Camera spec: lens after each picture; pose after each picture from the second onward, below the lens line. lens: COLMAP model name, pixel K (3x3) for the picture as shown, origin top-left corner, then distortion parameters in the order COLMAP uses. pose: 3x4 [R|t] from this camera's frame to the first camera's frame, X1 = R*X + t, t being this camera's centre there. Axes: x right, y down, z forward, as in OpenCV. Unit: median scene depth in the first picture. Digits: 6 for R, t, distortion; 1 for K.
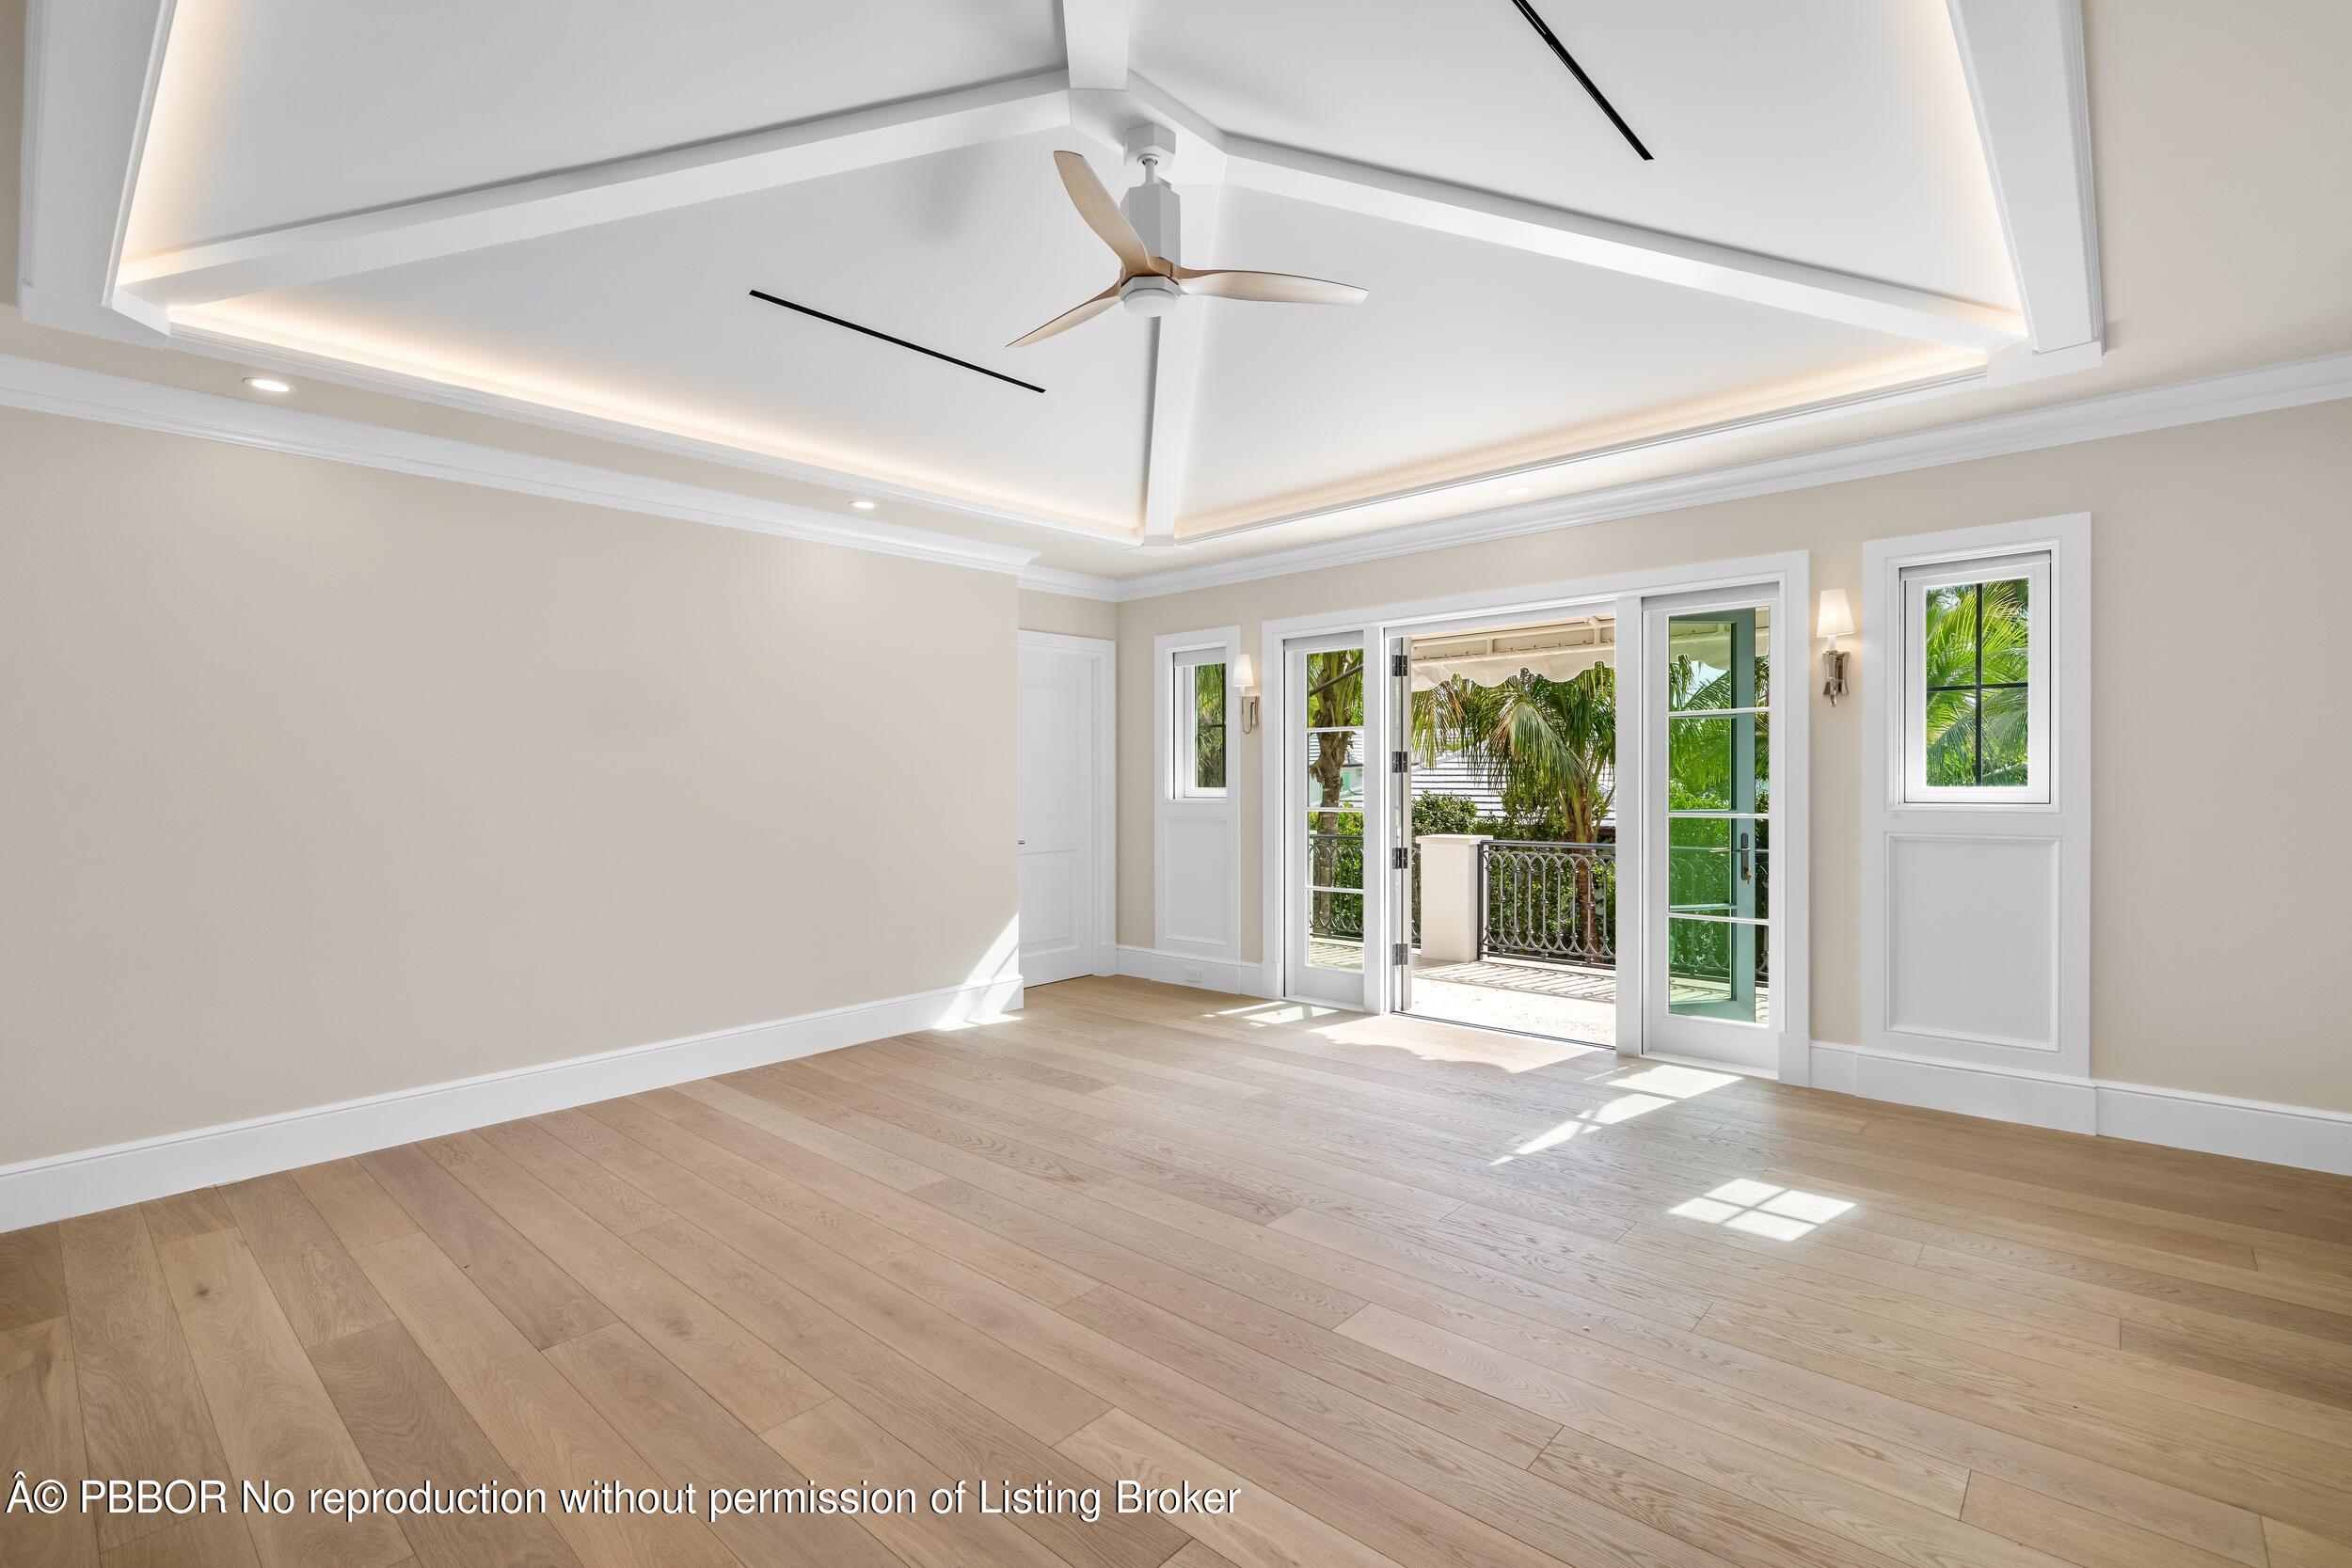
lens RADIAL K [[1061.4, 0, 1176.3], [0, 1061.4, 783.8], [0, 0, 1]] dist [0.003116, 0.000105]
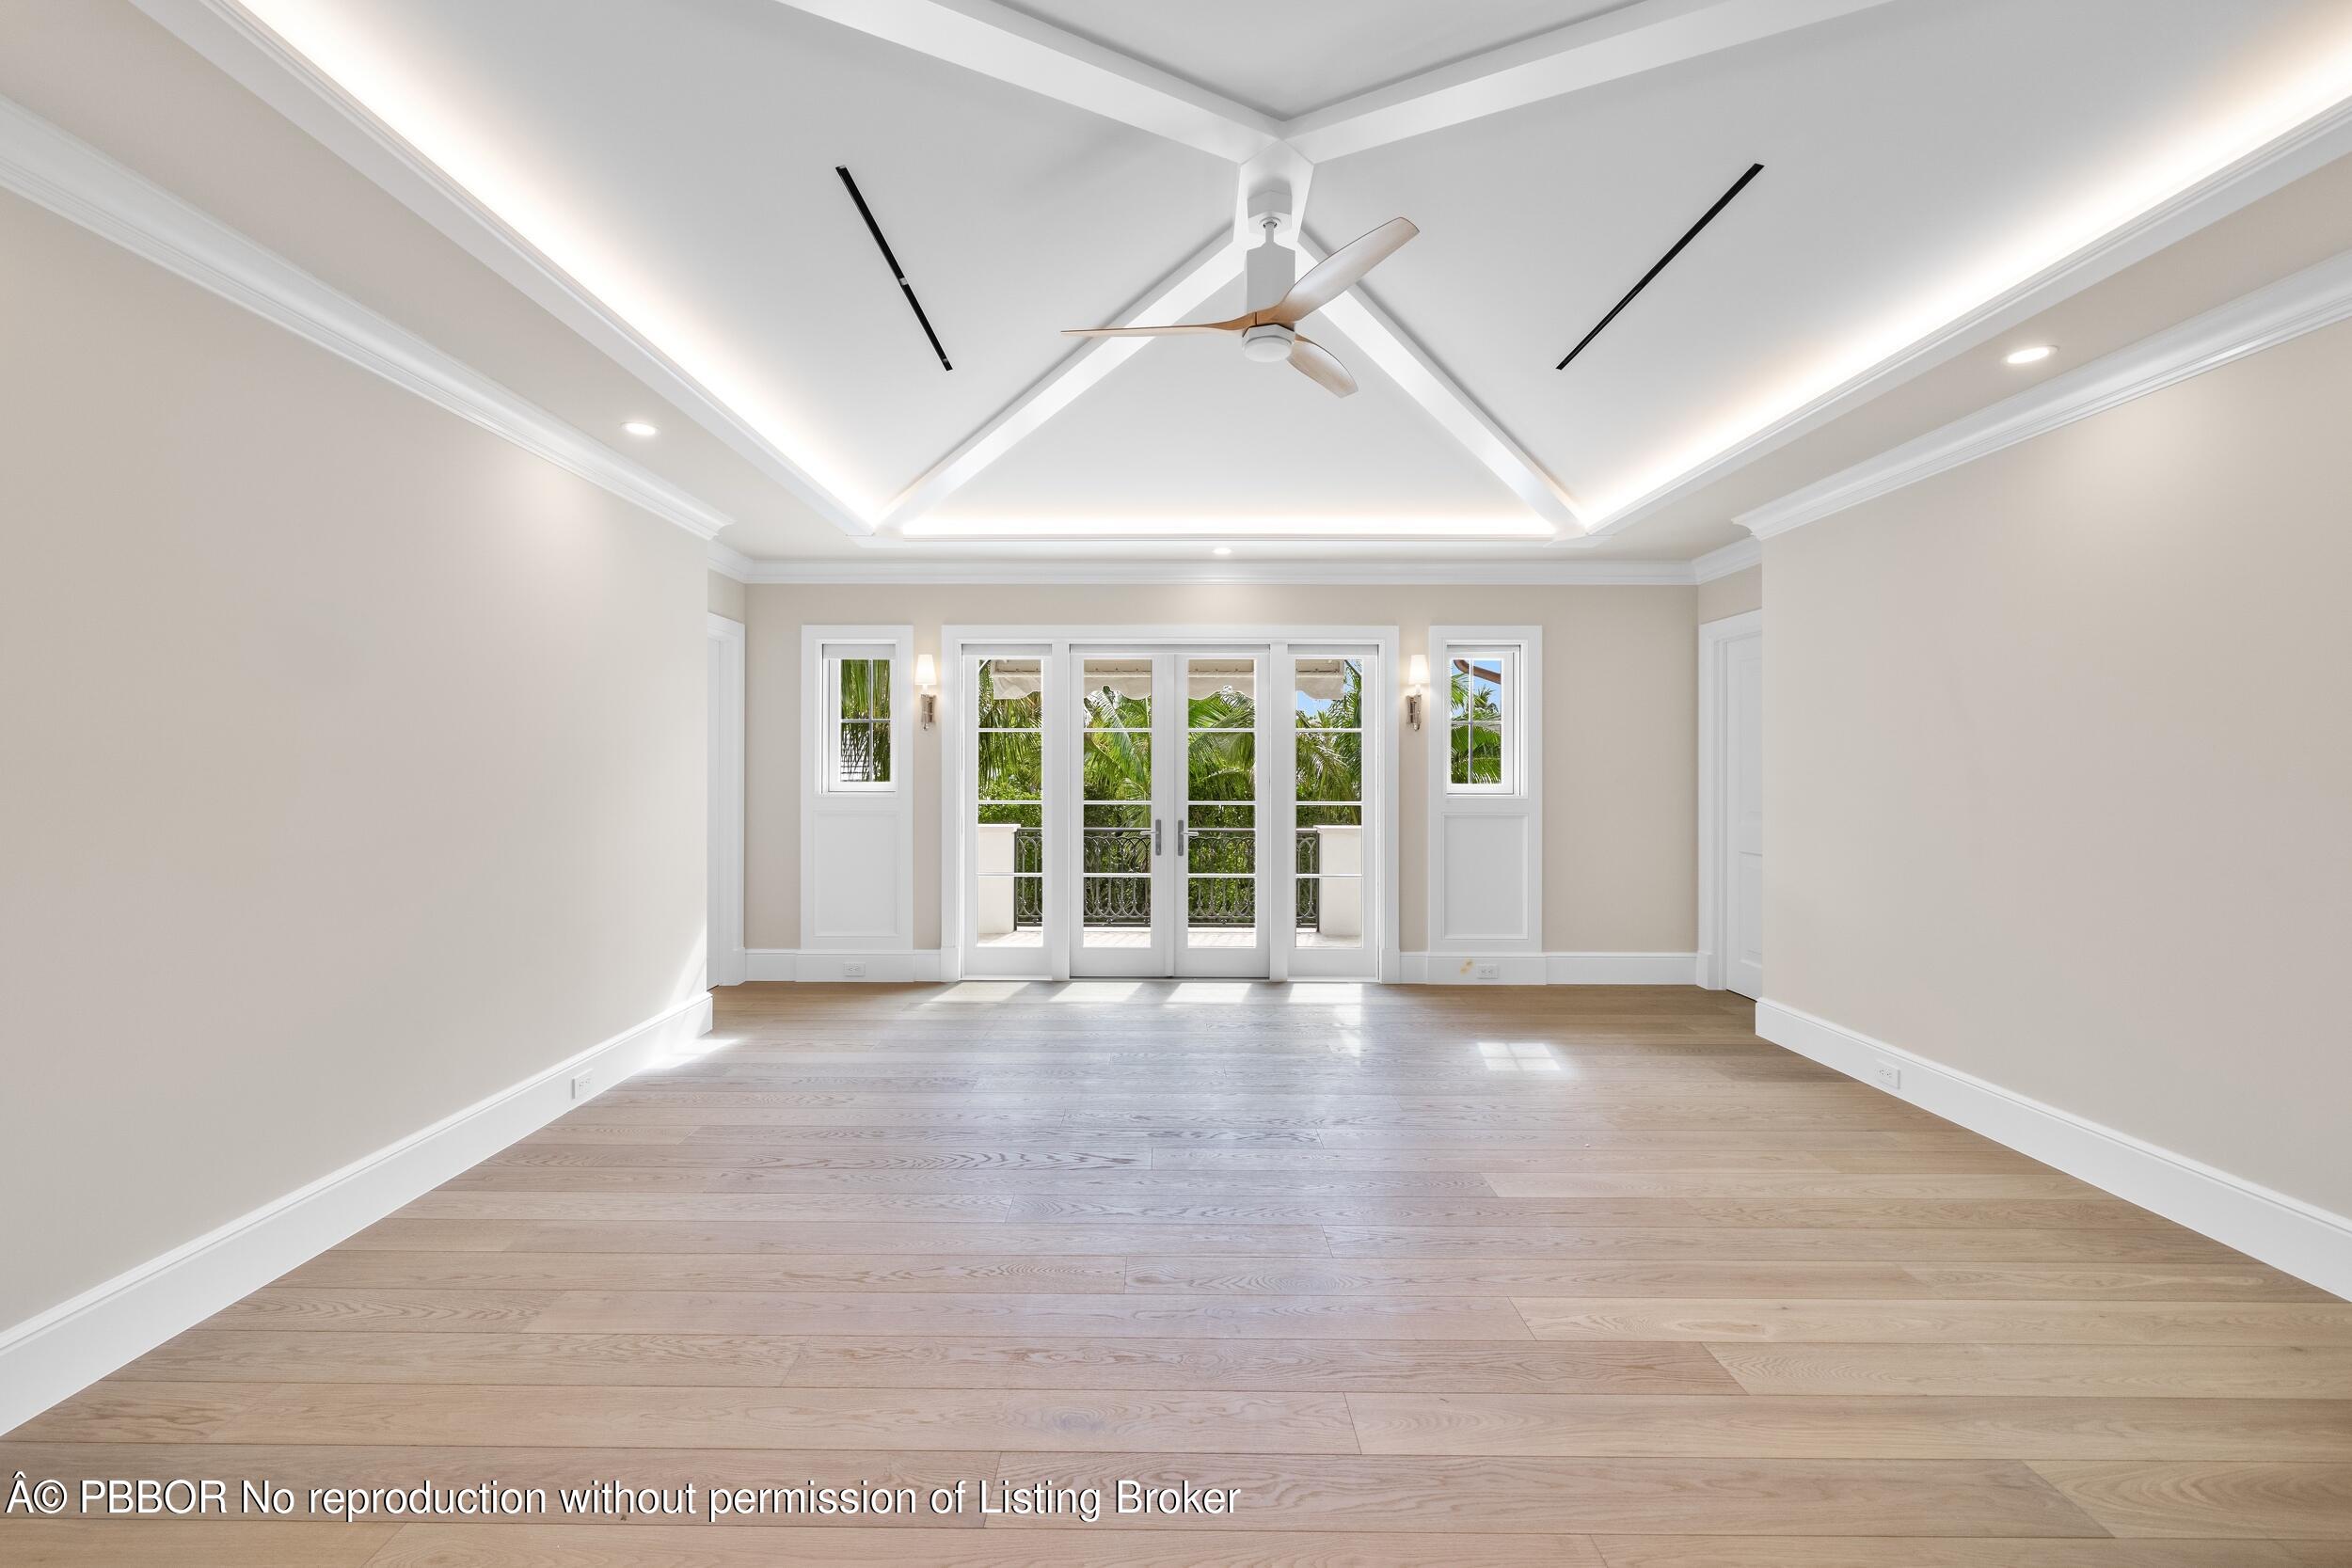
lens RADIAL K [[923.8, 0, 1173.0], [0, 923.8, 785.9], [0, 0, 1]] dist [-0.002820, 0.000132]
pose [[0.748938, 0.002216, 0.662636, -0.489203], [-0.007894, 0.999953, 0.005578, -0.000080], [-0.662593, -0.009408, 0.748921, 0.220389]]
